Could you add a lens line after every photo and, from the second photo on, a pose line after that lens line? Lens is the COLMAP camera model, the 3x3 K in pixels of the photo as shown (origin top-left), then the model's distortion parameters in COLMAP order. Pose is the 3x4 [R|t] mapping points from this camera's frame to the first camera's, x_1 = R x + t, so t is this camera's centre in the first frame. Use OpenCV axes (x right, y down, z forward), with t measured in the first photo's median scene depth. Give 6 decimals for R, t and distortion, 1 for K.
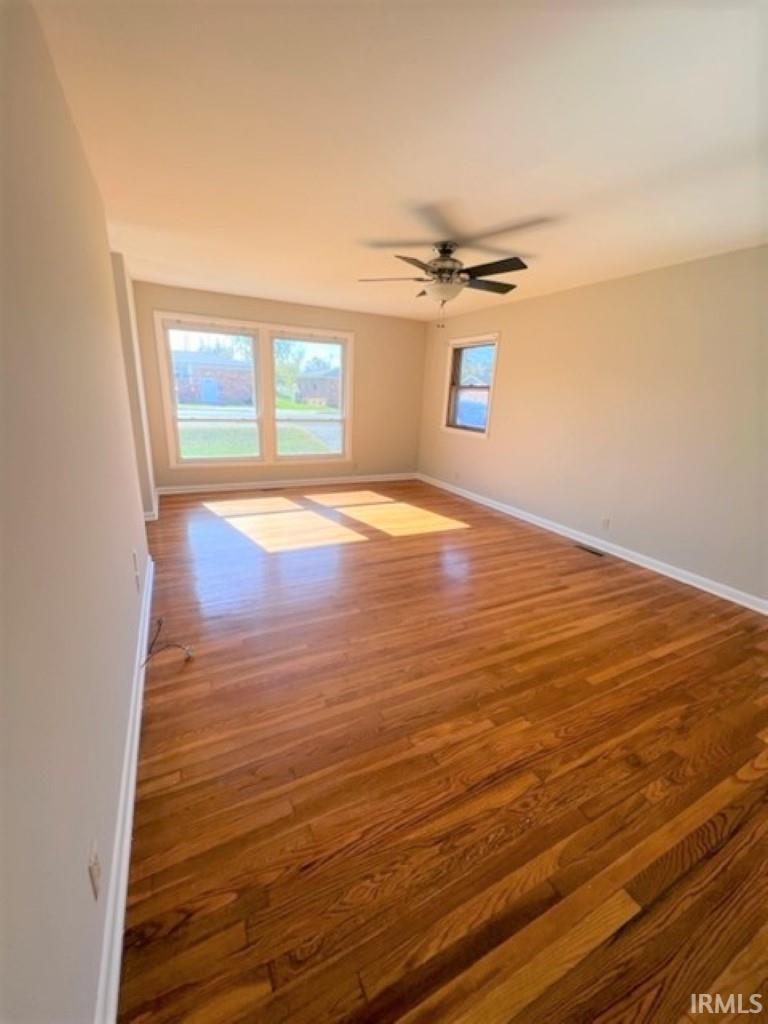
lens RADIAL K [[407.8, 0, 384.5], [0, 407.8, 509.8], [0, 0, 1]] dist [-0.000628, 0.000093]
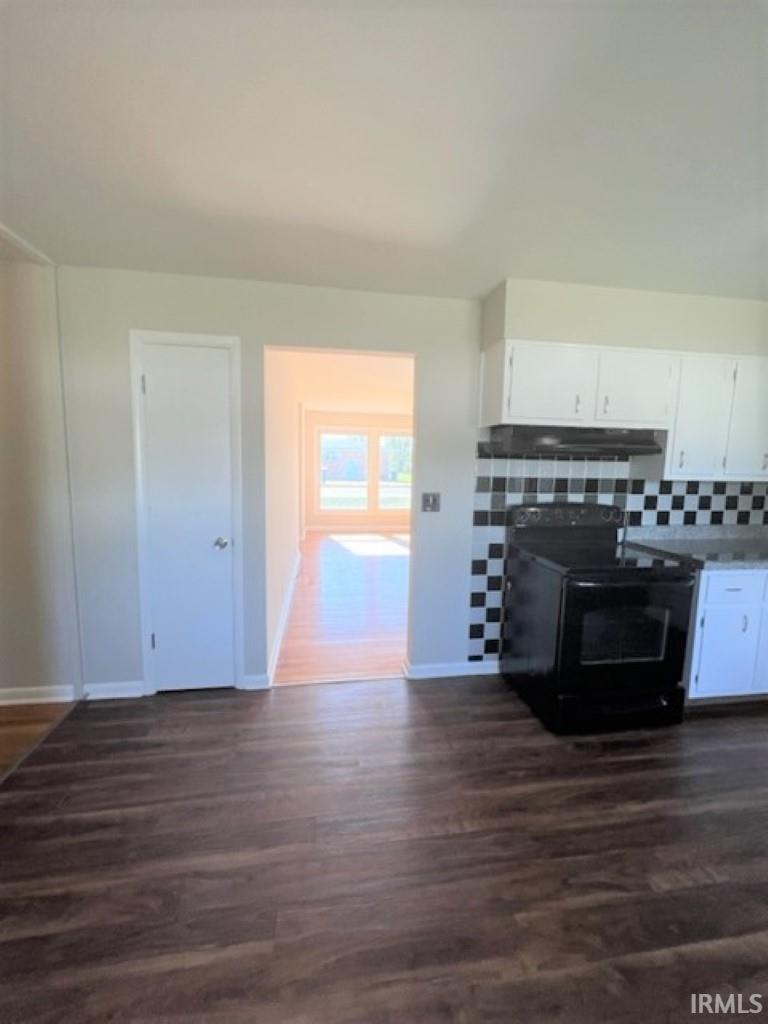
lens RADIAL K [[407.8, 0, 384.3], [0, 407.8, 506.5], [0, 0, 1]] dist [-0.000628, 0.000093]
pose [[0.948967, 0.011160, -0.315177, 0.480982], [-0.069395, 0.982269, -0.174160, 0.250948], [0.307645, 0.187144, 0.932916, -0.833532]]
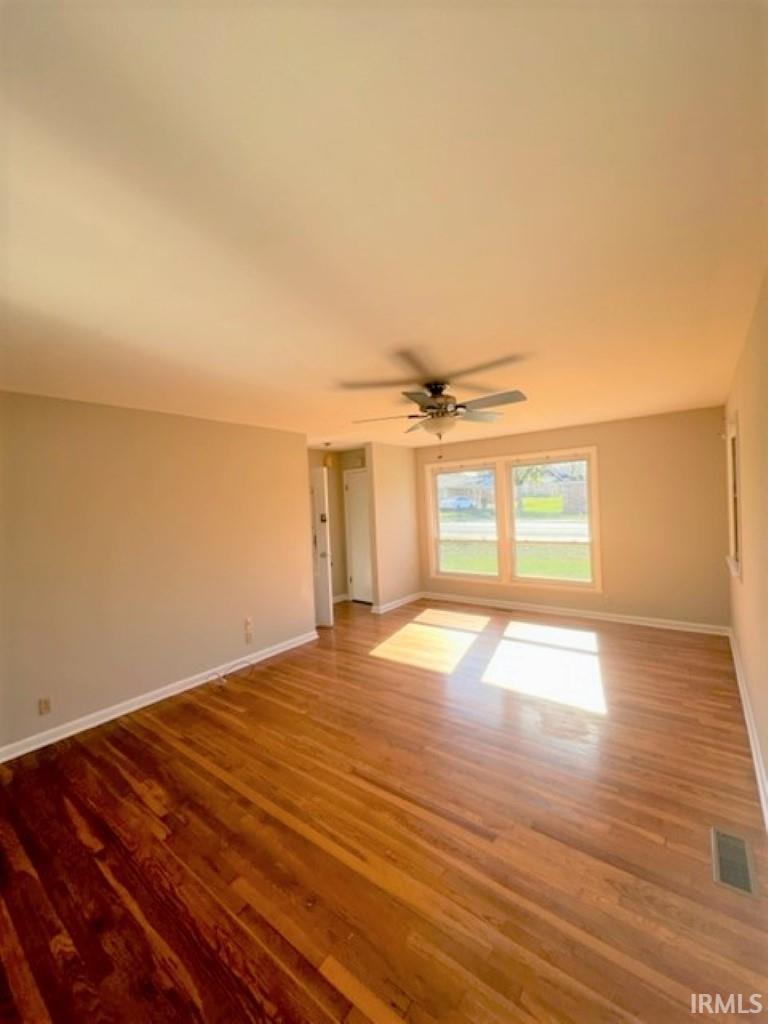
lens RADIAL K [[407.8, 0, 385.2], [0, 407.8, 507.1], [0, 0, 1]] dist [-0.000628, 0.000093]
pose [[0.429298, -0.054520, -0.901516, 1.058521], [-0.193344, 0.969488, -0.150700, -0.178598], [0.882225, 0.238998, 0.405658, 0.568391]]
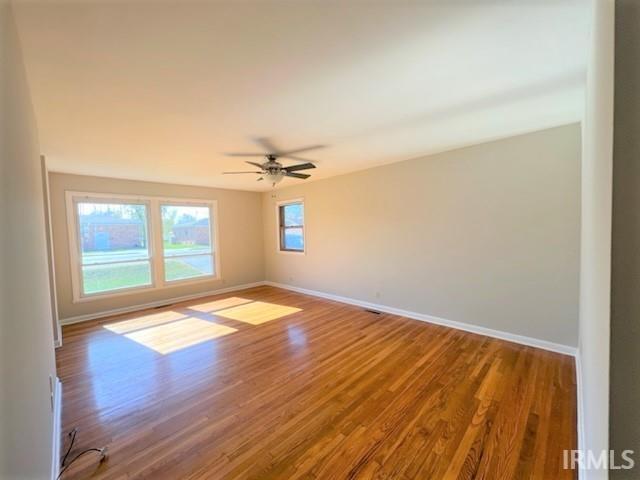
lens RADIAL K [[254.9, 0, 319.1], [0, 254.9, 239.7], [0, 0, 1]] dist [-0.000628, 0.000093]
pose [[0.946350, -0.084325, 0.311947, -0.041731], [0.156150, 0.964496, -0.212992, -0.002194], [-0.282911, 0.250275, 0.925918, -0.038463]]
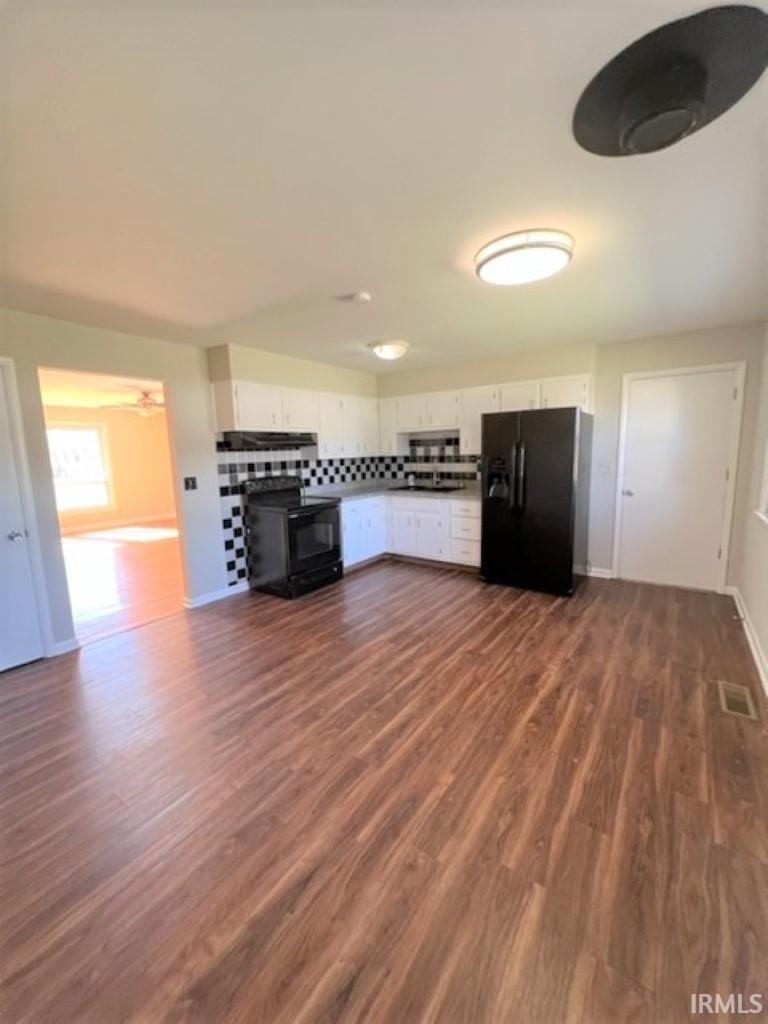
lens RADIAL K [[407.8, 0, 385.9], [0, 407.8, 510.8], [0, 0, 1]] dist [-0.000628, 0.000093]
pose [[0.883618, -0.133510, 0.448770, 0.232753], [0.191441, 0.977723, -0.086067, 0.406099], [-0.427282, 0.161963, 0.889493, -1.419759]]
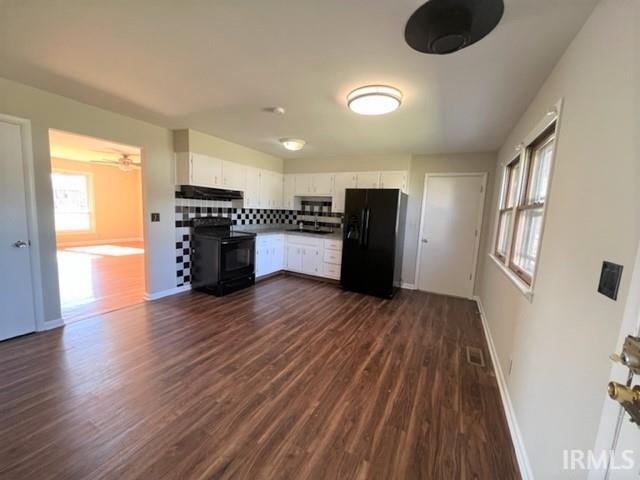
lens RADIAL K [[254.9, 0, 319.9], [0, 254.9, 240.0], [0, 0, 1]] dist [-0.000628, 0.000093]
pose [[0.815400, -0.071434, 0.574474, 0.208793], [0.147316, 0.985293, -0.086579, 0.421533], [-0.559840, 0.155226, 0.813931, -1.434810]]
